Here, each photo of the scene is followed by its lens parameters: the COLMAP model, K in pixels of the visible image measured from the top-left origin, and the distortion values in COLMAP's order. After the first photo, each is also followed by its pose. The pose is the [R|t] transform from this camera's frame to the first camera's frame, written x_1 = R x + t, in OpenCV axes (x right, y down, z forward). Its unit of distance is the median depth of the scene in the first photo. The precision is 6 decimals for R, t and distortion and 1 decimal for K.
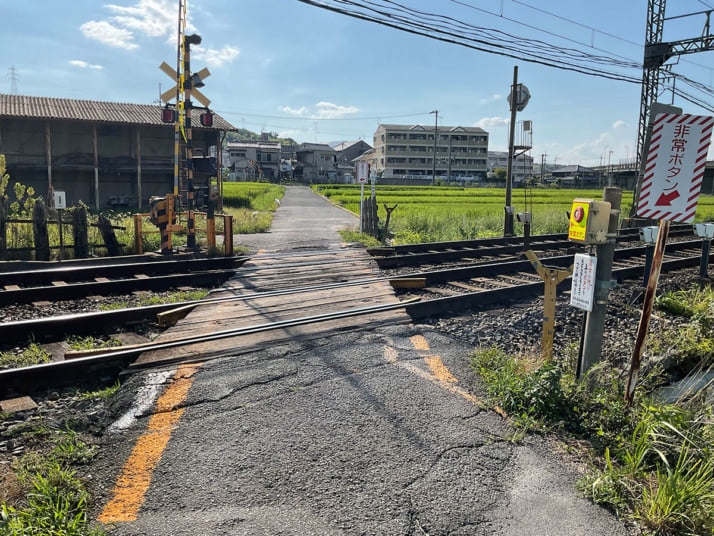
lens RADIAL K [[534.1, 0, 357.0], [0, 534.1, 268.0], [0, 0, 1]] dist [0.028061, -0.008687]
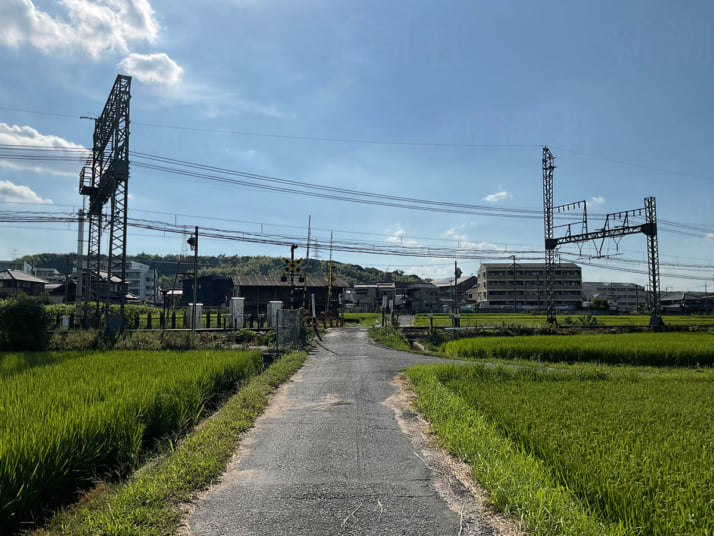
lens RADIAL K [[534.1, 0, 357.0], [0, 534.1, 268.0], [0, 0, 1]] dist [0.028061, -0.008687]
pose [[0.971800, -0.038751, -0.232599, 0.054605], [-0.019542, 0.969776, -0.243212, 0.035523], [0.234994, 0.240899, 0.941672, -0.187964]]
